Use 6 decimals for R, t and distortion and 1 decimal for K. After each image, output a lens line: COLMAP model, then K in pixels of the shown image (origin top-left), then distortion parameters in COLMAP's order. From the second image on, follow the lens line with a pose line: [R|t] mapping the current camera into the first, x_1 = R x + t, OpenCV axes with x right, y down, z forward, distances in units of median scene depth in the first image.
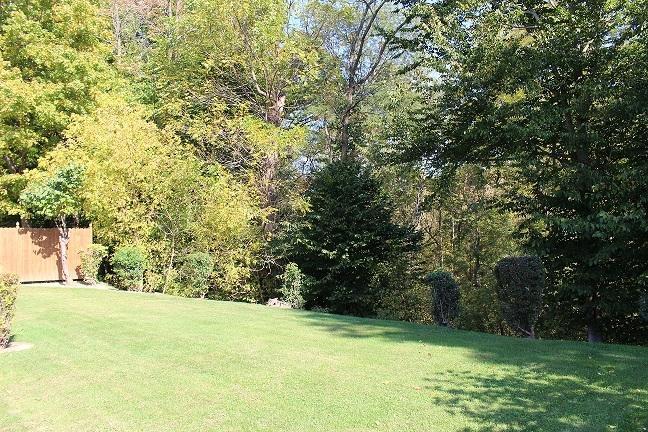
lens RADIAL K [[529.8, 0, 324.0], [0, 529.8, 216.0], [0, 0, 1]] dist [-0.140252, 0.099638]
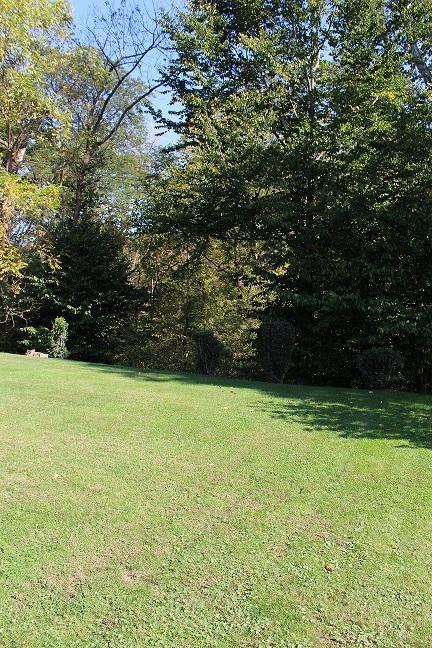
lens RADIAL K [[529.8, 0, 216.0], [0, 529.8, 324.0], [0, 0, 1]] dist [-0.140252, 0.099638]
pose [[0.923477, 0.043939, 0.381130, -0.170976], [-0.079248, 0.993842, 0.077441, -0.005223], [-0.375381, -0.101719, 0.921272, -0.103724]]
